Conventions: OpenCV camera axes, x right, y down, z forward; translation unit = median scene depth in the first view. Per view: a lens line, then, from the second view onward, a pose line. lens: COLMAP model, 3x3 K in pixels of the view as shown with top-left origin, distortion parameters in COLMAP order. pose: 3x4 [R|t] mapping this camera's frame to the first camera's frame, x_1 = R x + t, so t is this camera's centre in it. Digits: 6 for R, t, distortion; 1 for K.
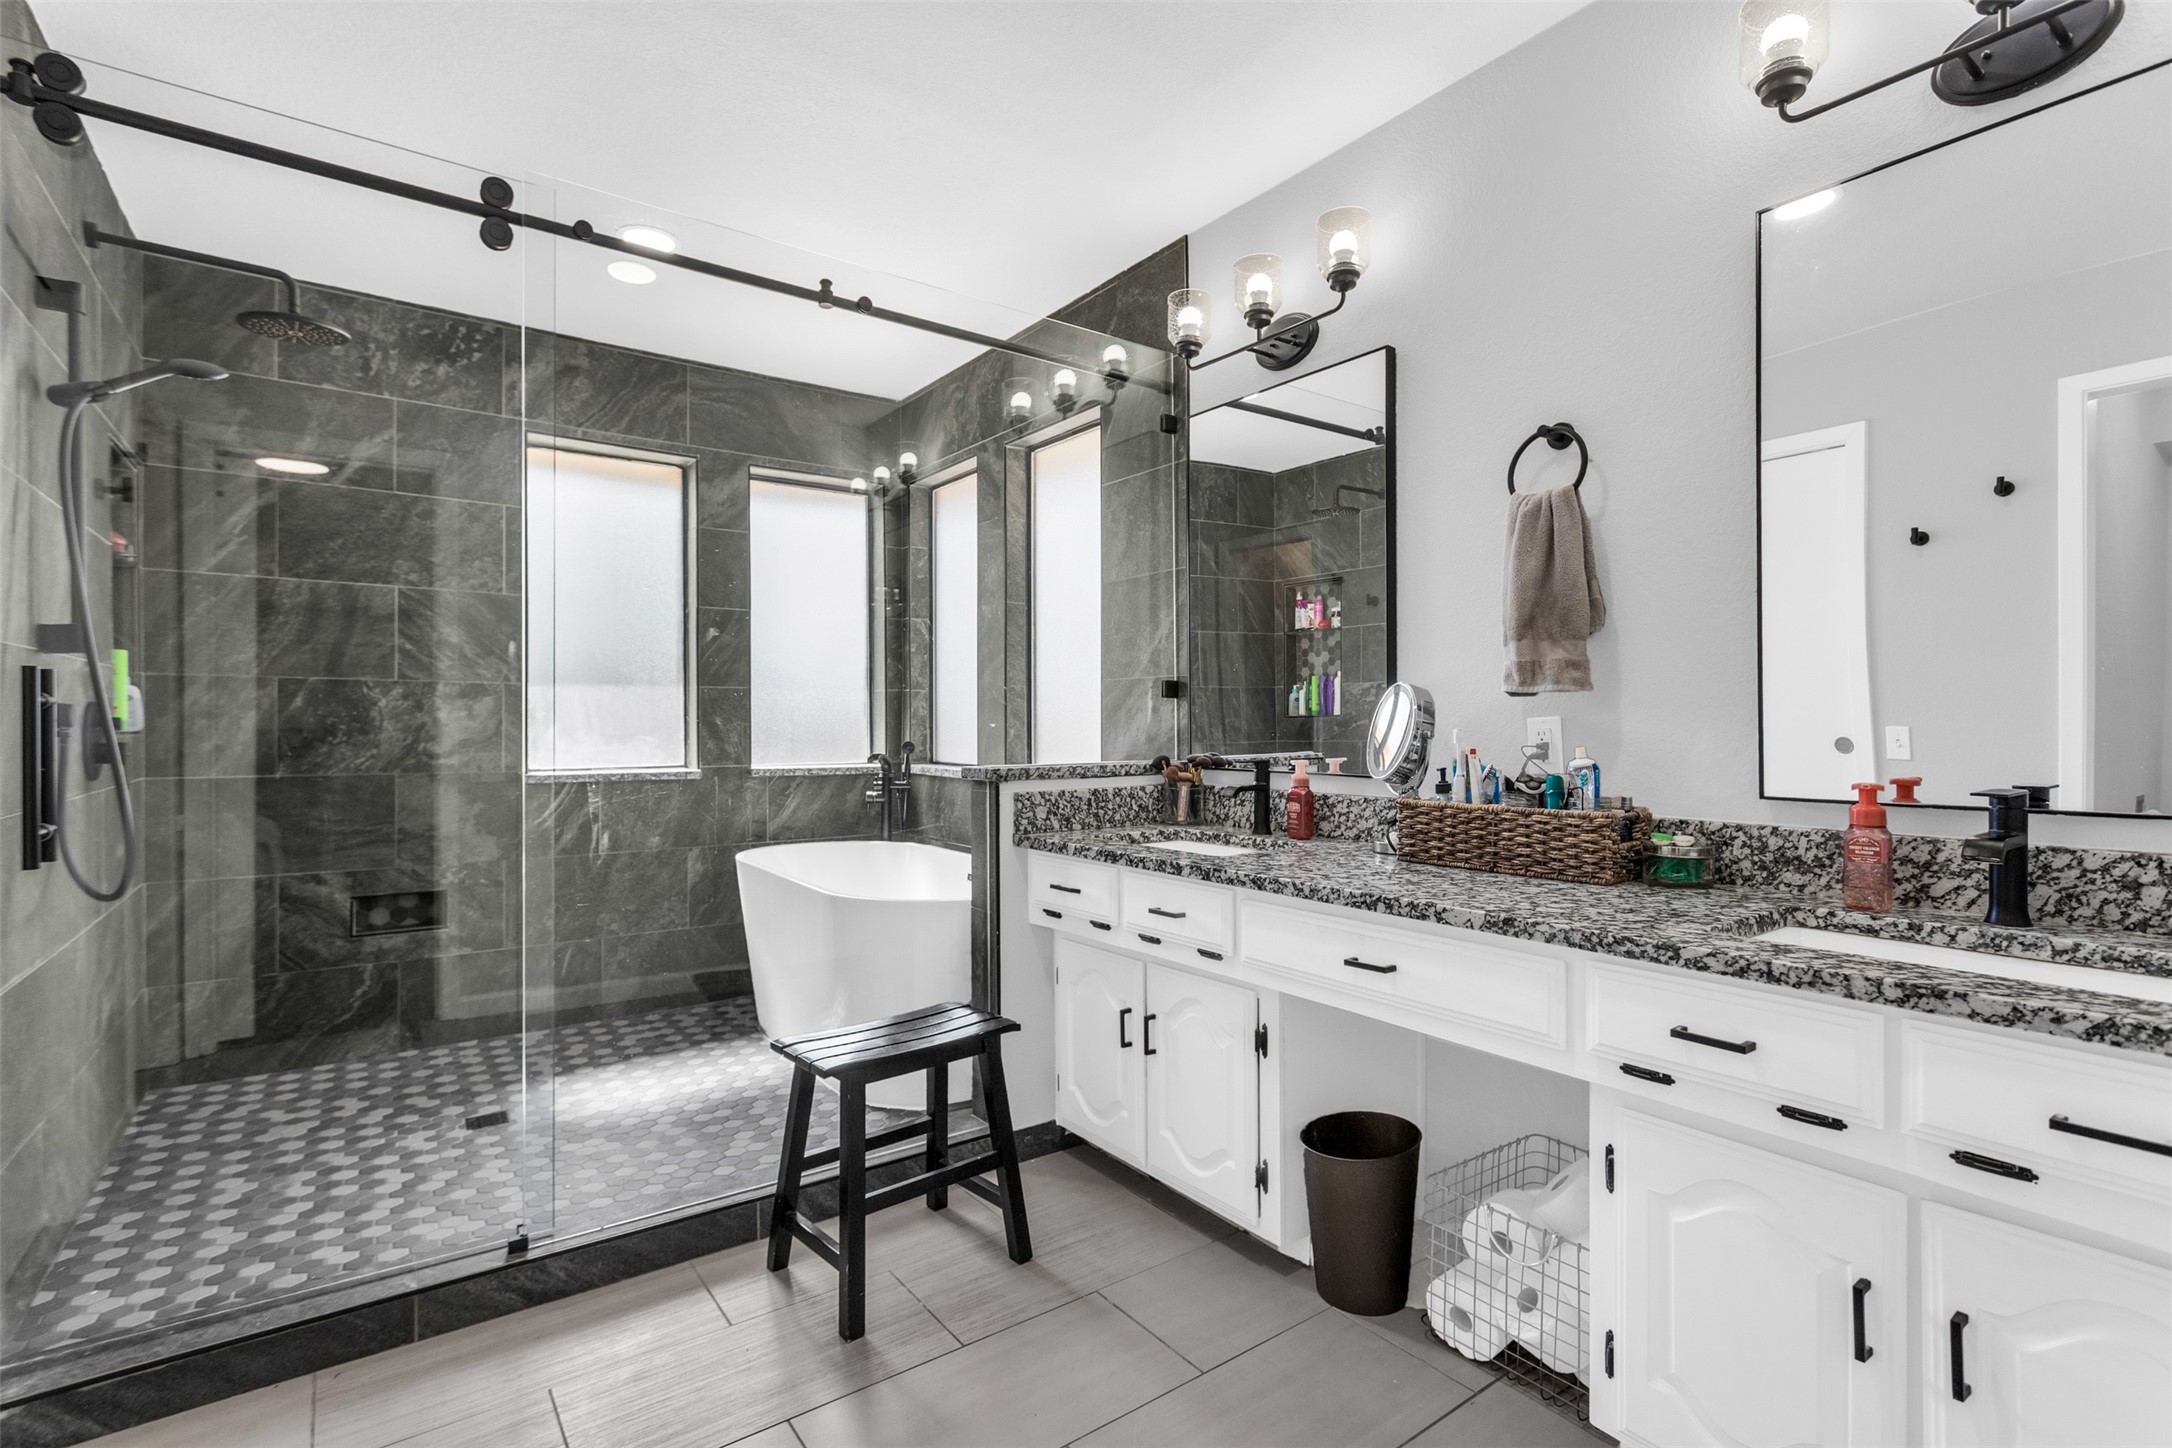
lens RADIAL K [[1002.6, 0, 1084.9], [0, 1002.6, 726.2], [0, 0, 1]] dist [0.001471, 0.000222]
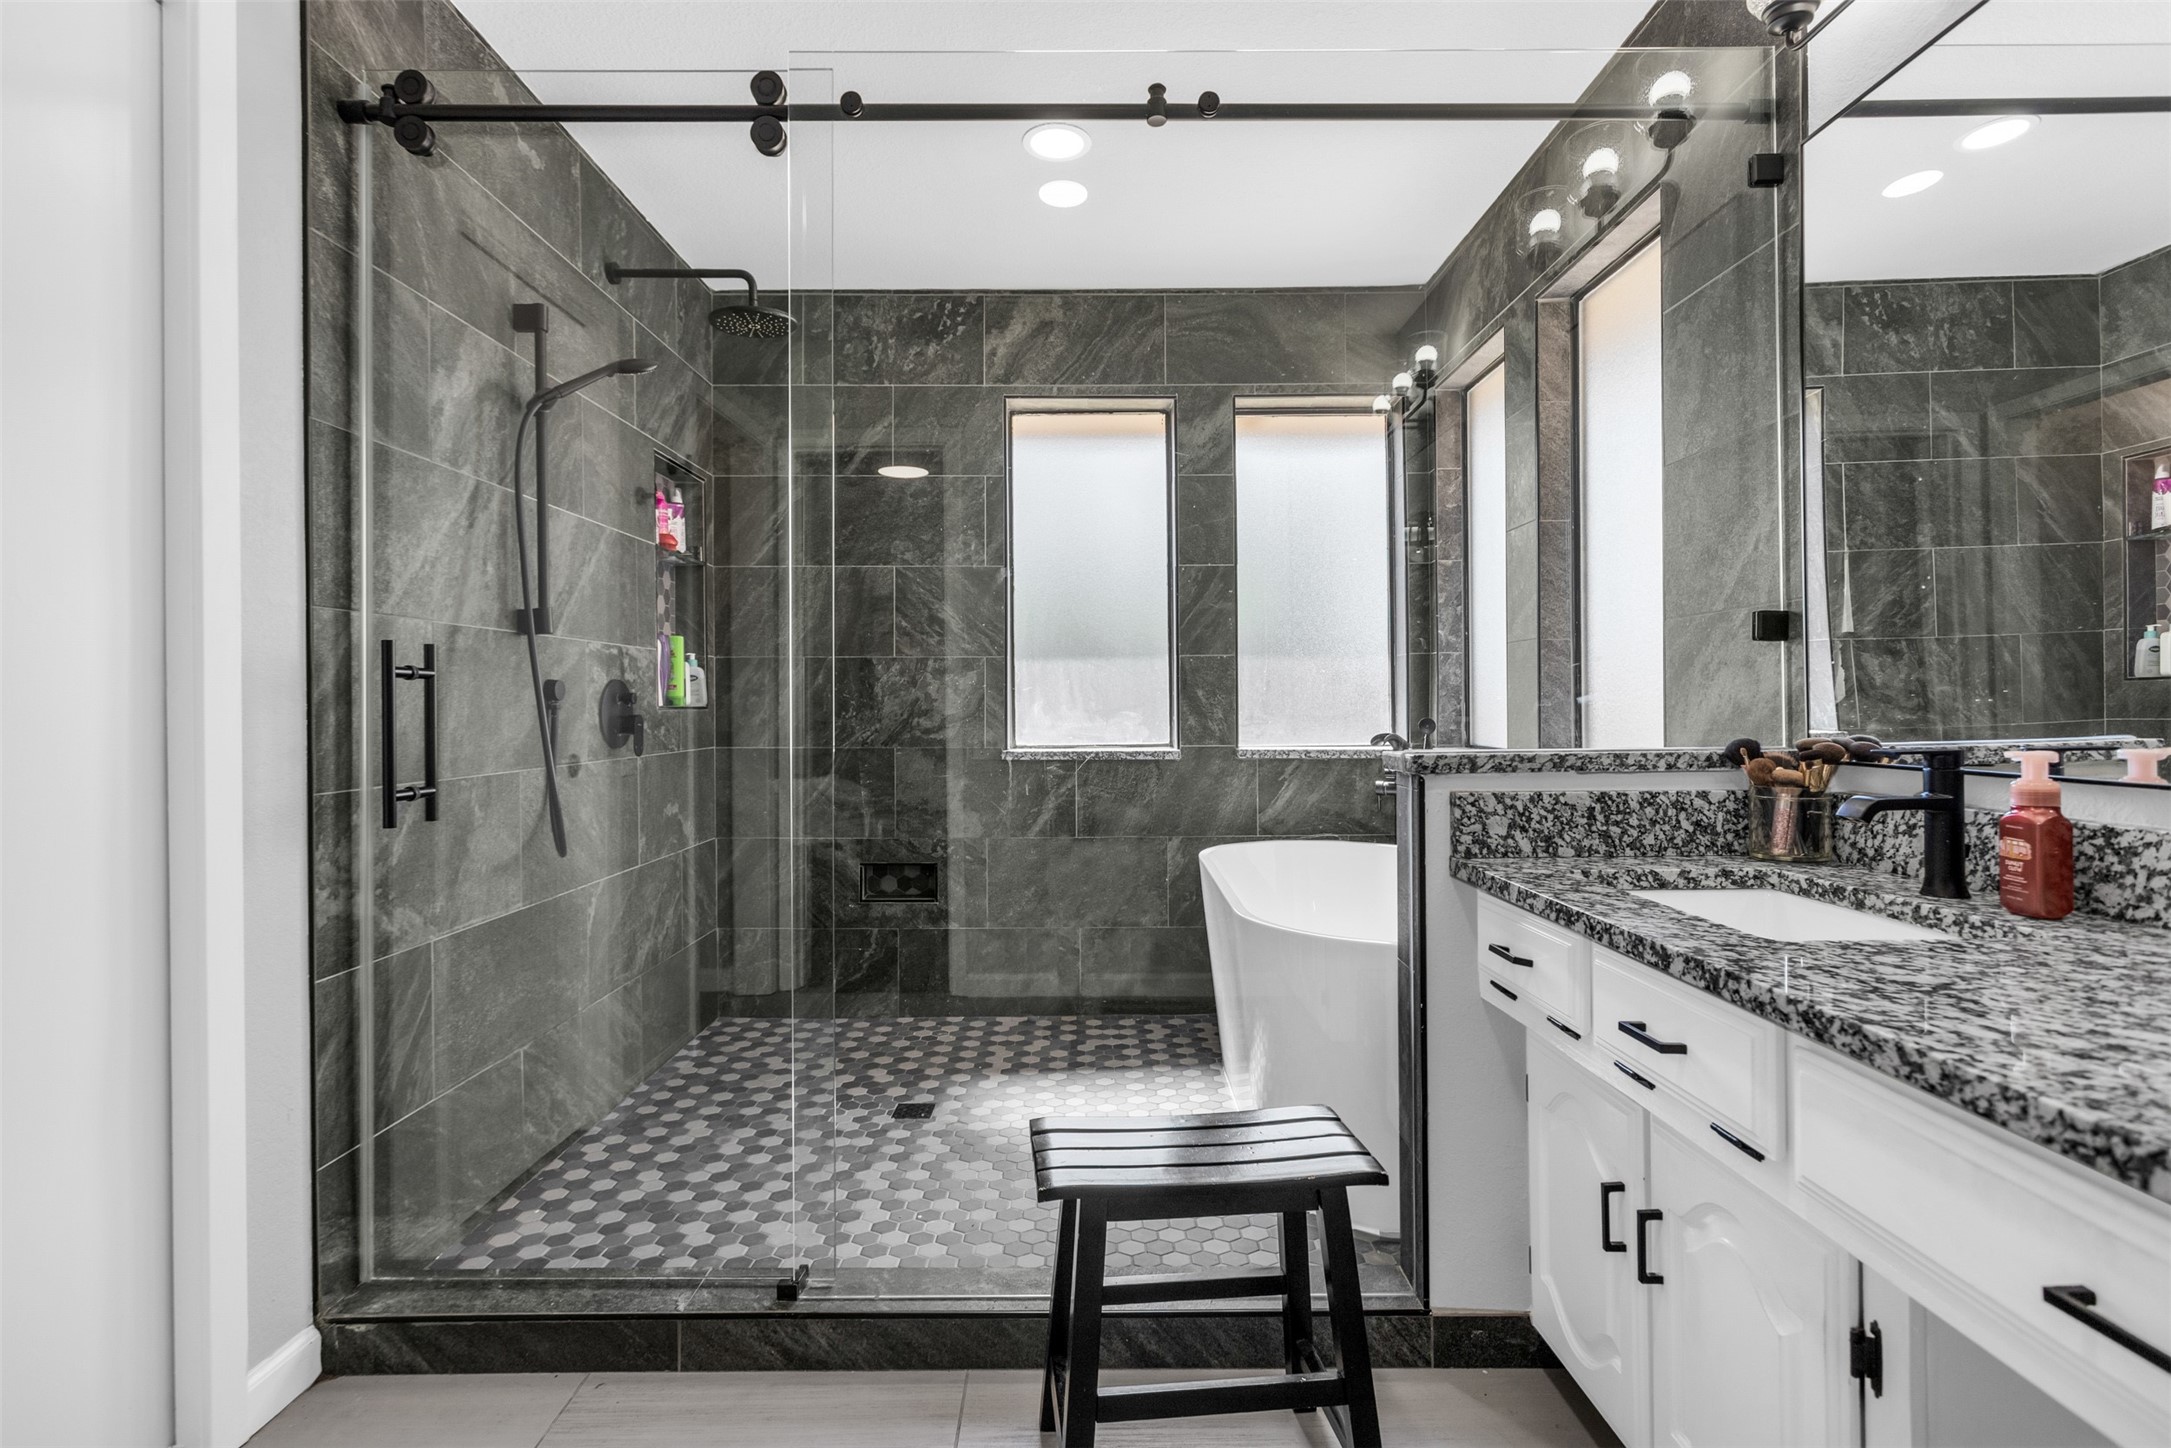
lens RADIAL K [[1037.5, 0, 1091.6], [0, 1037.5, 707.8], [0, 0, 1]] dist [-0.000227, 0.001177]
pose [[0.813125, -0.004535, -0.582071, 0.102747], [0.004869, 0.999988, -0.000989, 0.008606], [0.582068, -0.002030, 0.813137, 0.251167]]
